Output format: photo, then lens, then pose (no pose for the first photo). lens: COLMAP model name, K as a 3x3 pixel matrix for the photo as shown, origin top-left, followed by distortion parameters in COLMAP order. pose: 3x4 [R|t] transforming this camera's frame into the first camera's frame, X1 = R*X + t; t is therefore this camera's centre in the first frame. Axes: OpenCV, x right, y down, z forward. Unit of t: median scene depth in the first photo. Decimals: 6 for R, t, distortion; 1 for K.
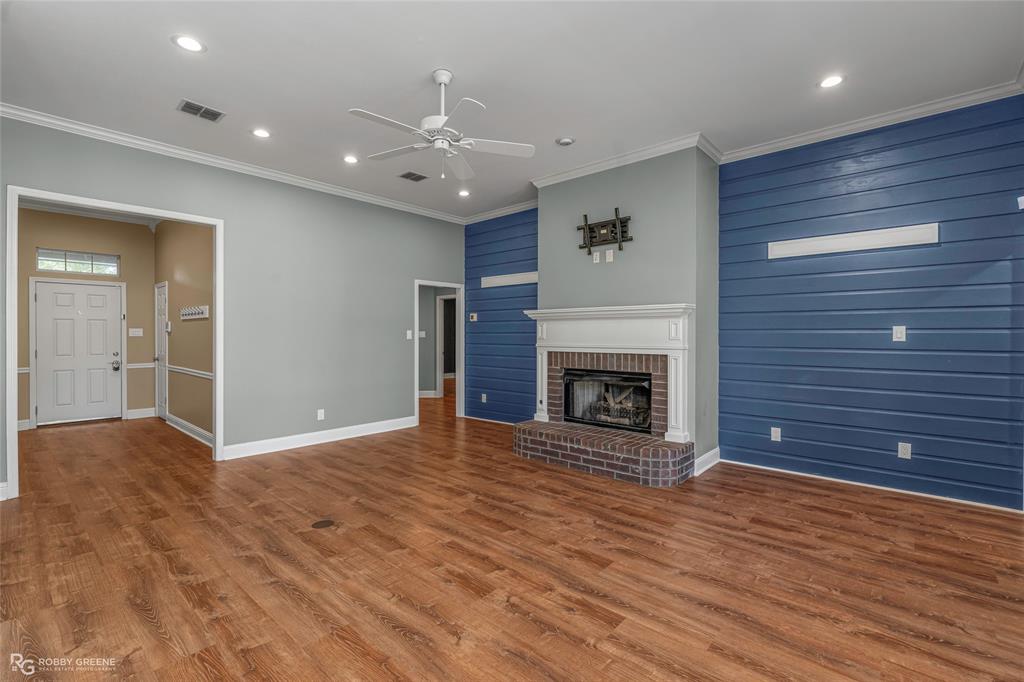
lens RADIAL K [[461.8, 0, 516.0], [0, 461.8, 335.7], [0, 0, 1]] dist [-0.005630, 0.001308]
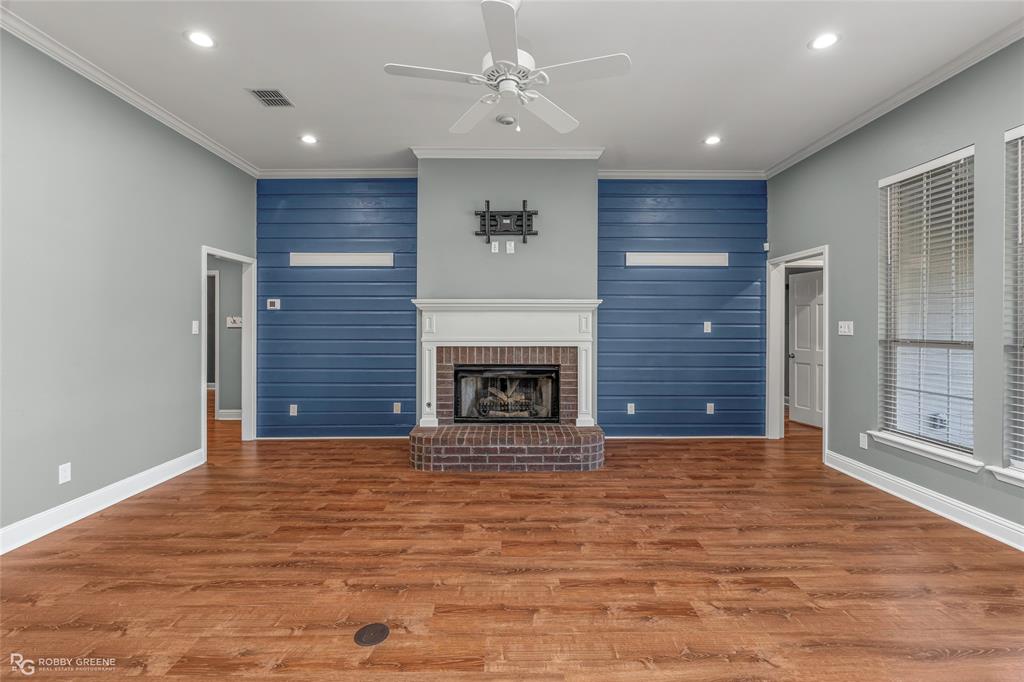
lens RADIAL K [[461.8, 0, 519.0], [0, 461.8, 326.2], [0, 0, 1]] dist [-0.005630, 0.001308]
pose [[0.739231, 0.003503, 0.673443, -0.484529], [0.000367, 0.999984, -0.005605, 0.000269], [-0.673452, 0.004390, 0.739218, 0.288408]]
